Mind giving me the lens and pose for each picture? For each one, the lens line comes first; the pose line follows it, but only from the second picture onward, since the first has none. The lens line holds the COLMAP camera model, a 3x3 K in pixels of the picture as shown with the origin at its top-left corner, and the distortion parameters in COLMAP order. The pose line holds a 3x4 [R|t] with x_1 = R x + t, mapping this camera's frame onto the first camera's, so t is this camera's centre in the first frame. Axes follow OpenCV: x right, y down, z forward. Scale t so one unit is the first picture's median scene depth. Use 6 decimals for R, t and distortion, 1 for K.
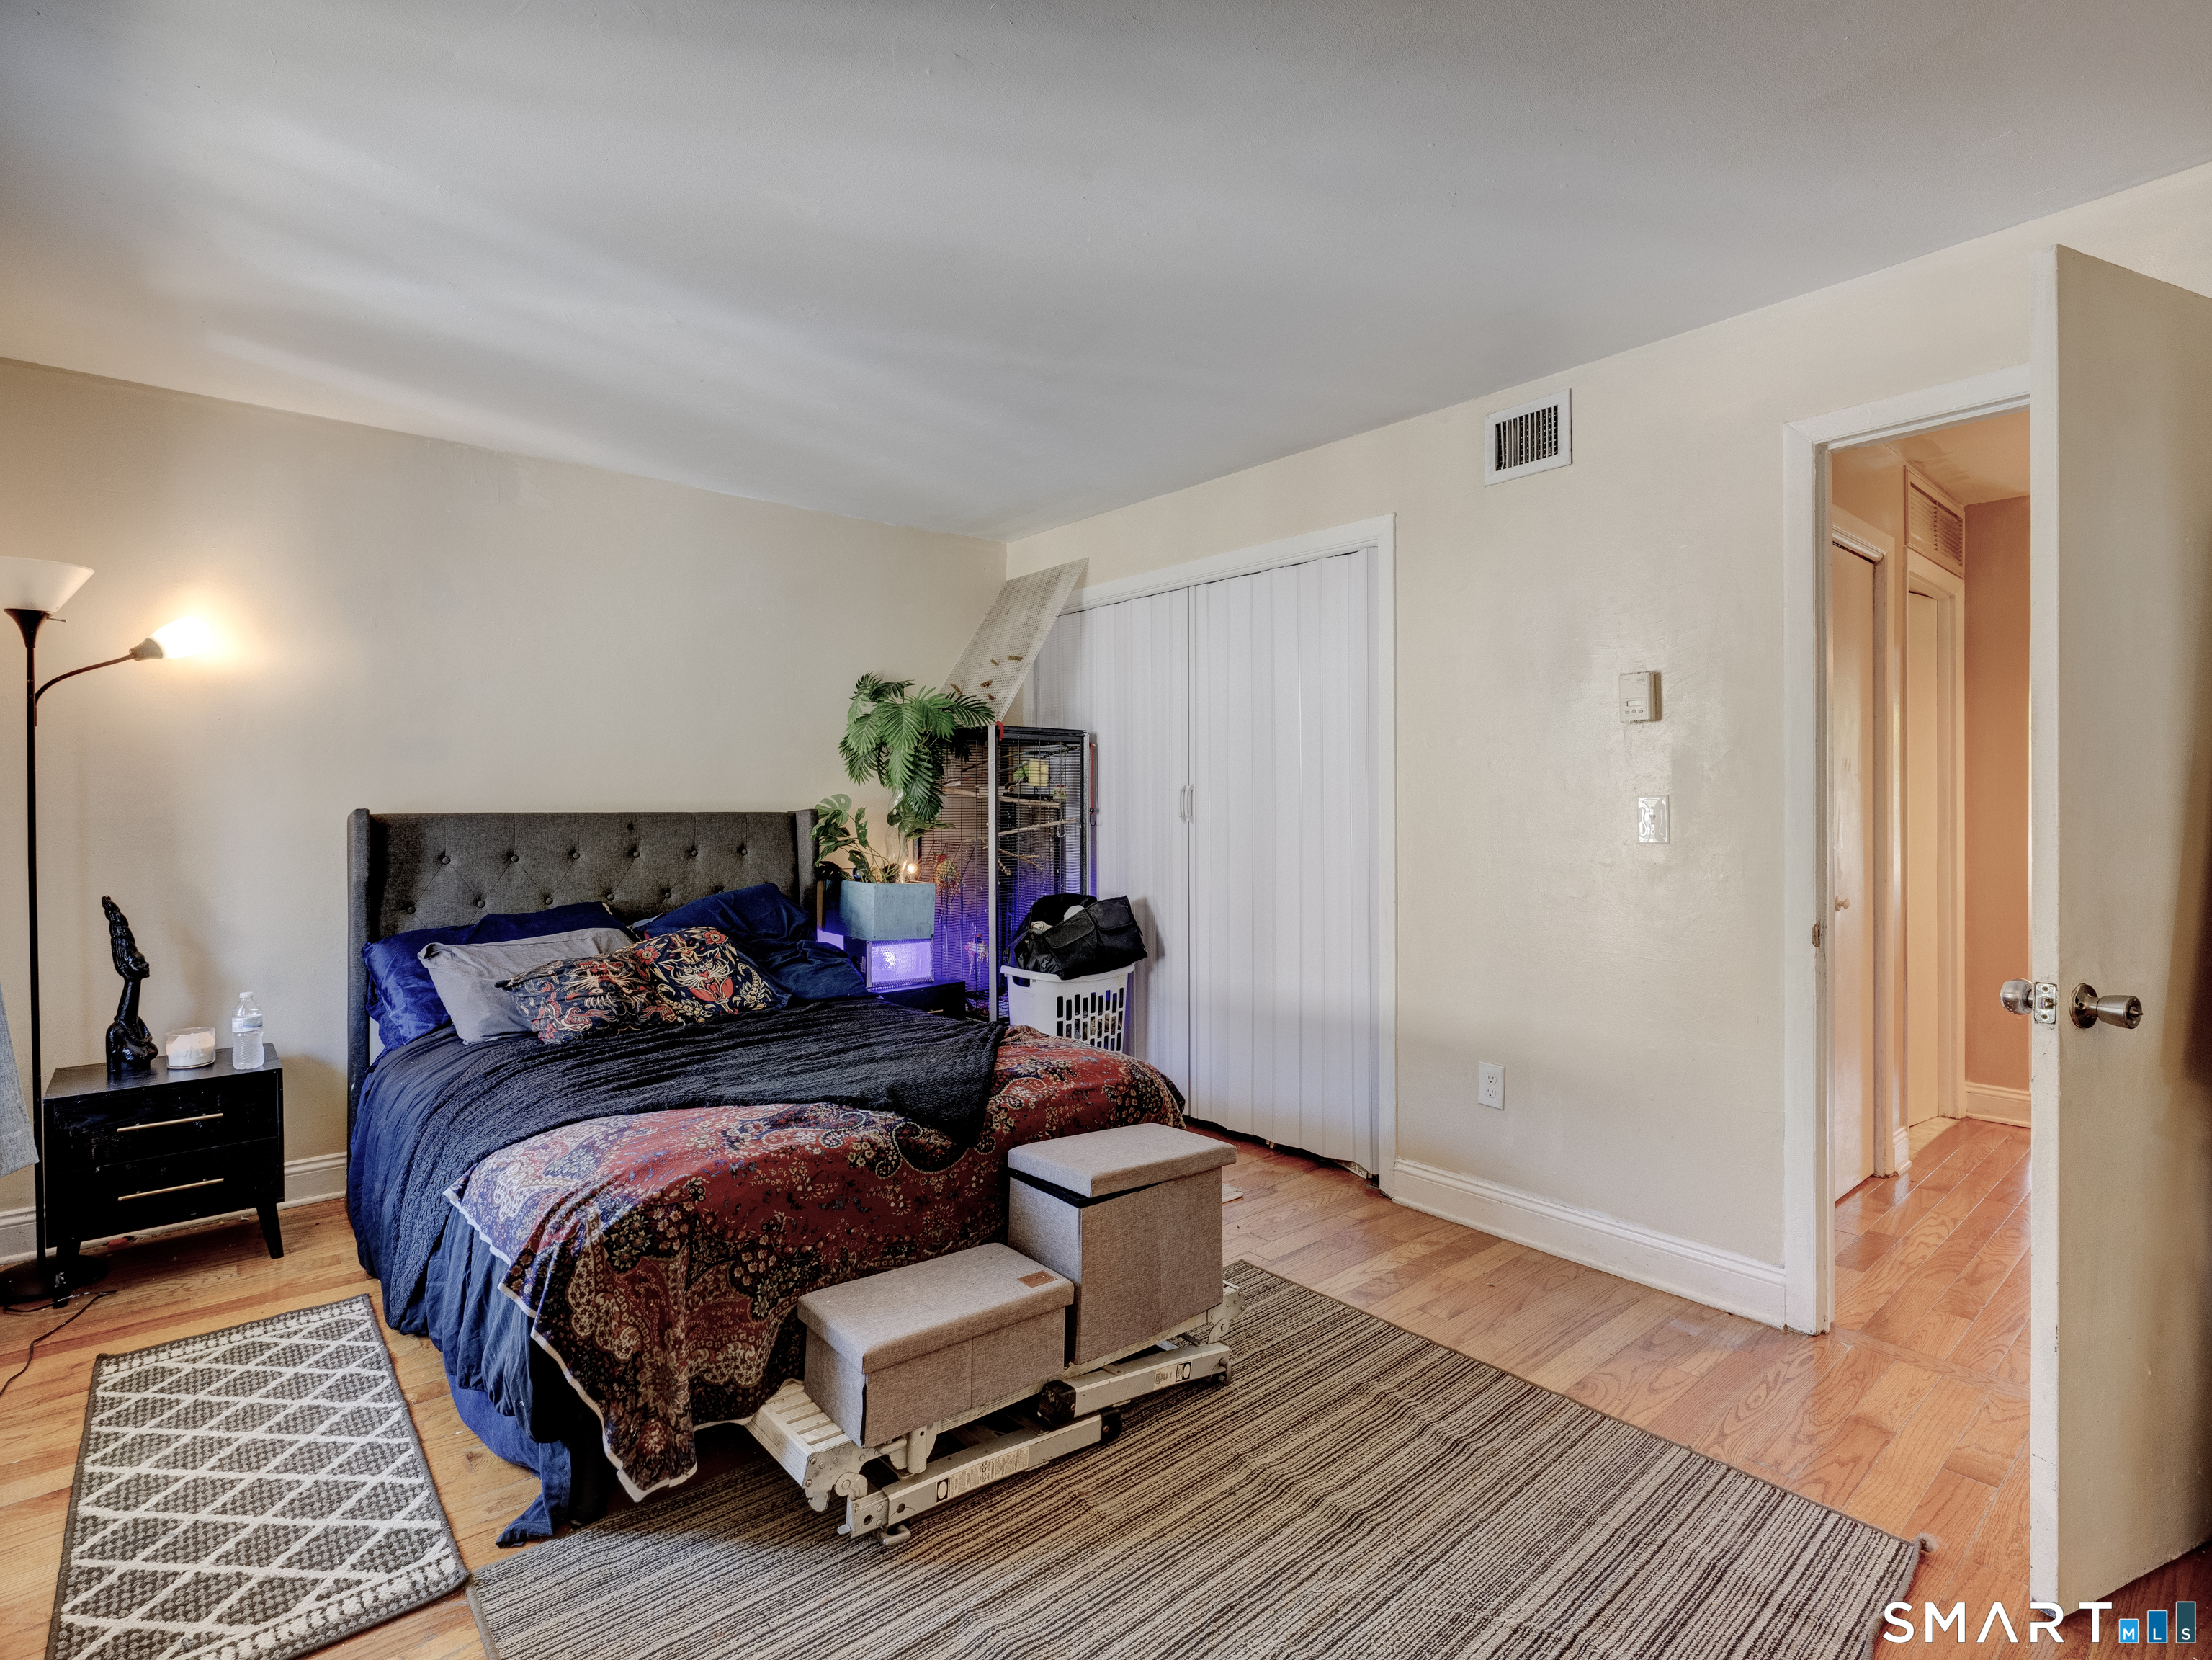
lens RADIAL K [[1058.5, 0, 1107.6], [0, 1058.5, 820.6], [0, 0, 1]] dist [-0.002018, -0.000298]
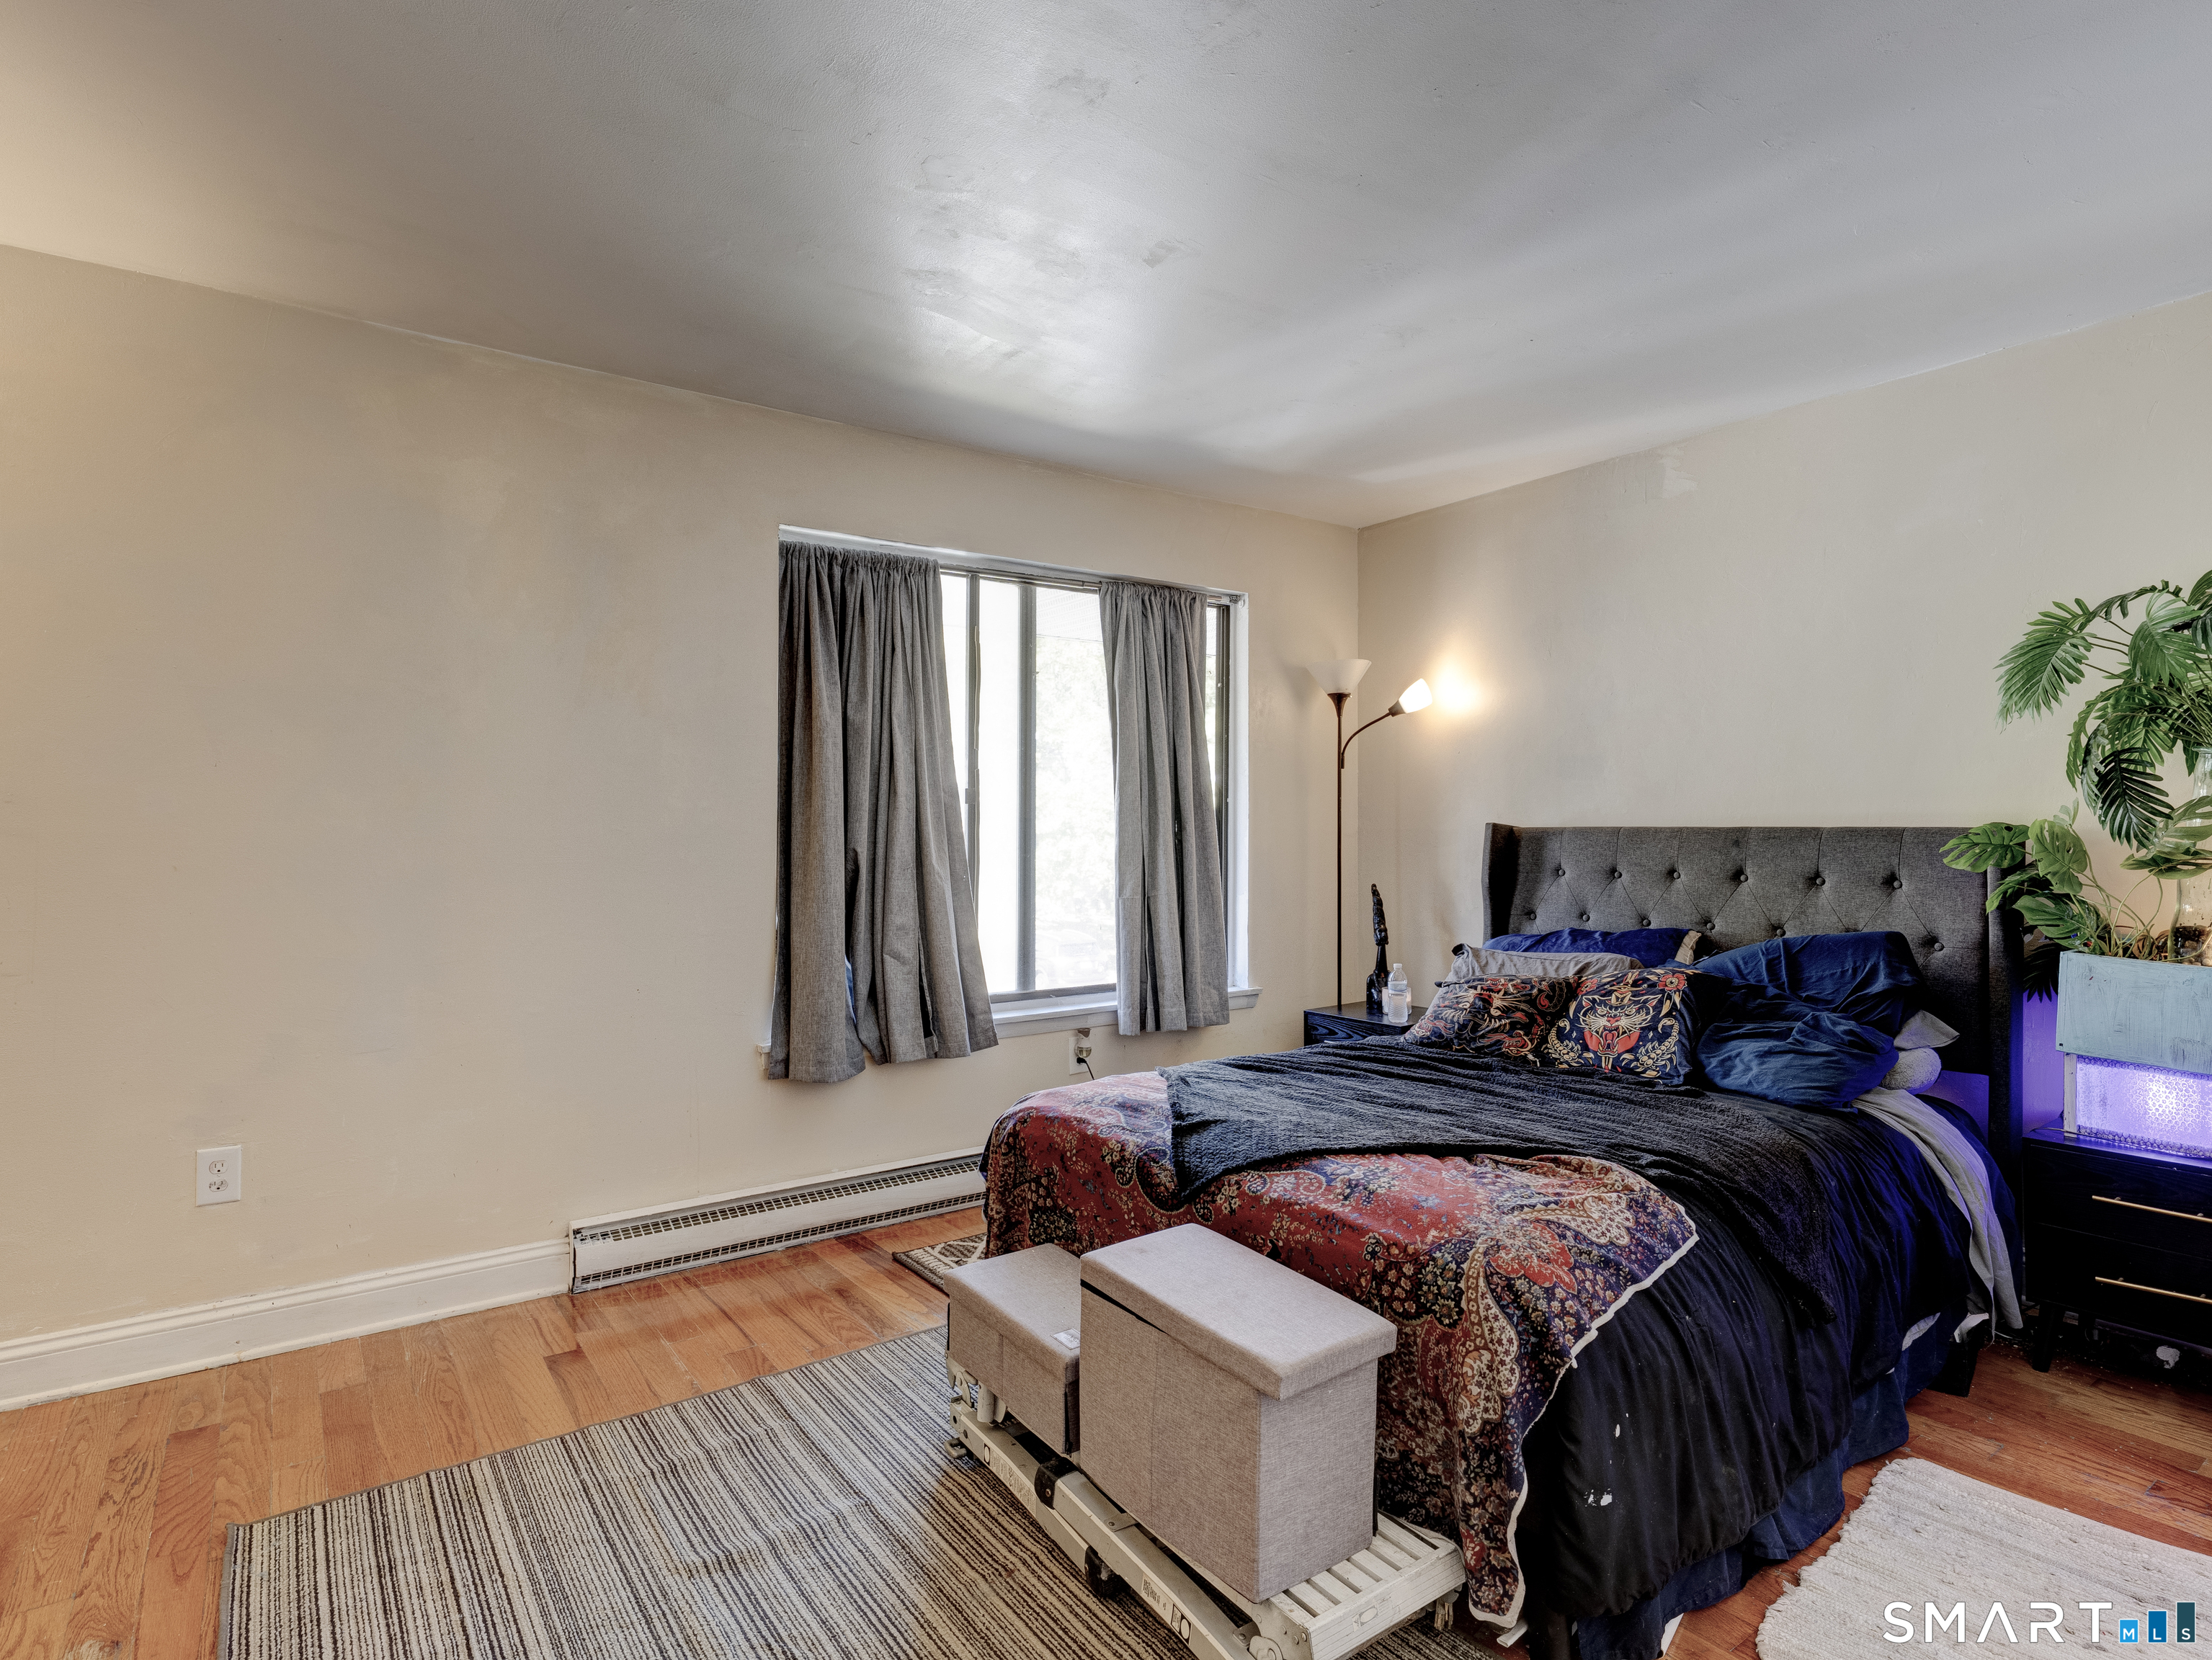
lens RADIAL K [[1147.0, 0, 1107.0], [0, 1147.0, 828.0], [0, 0, 1]] dist [-0.001848, 0.000014]
pose [[-0.074374, 0.001467, -0.997229, 0.519484], [-0.011408, 0.999932, 0.002321, -0.003748], [0.997165, 0.011549, -0.074353, 0.626886]]
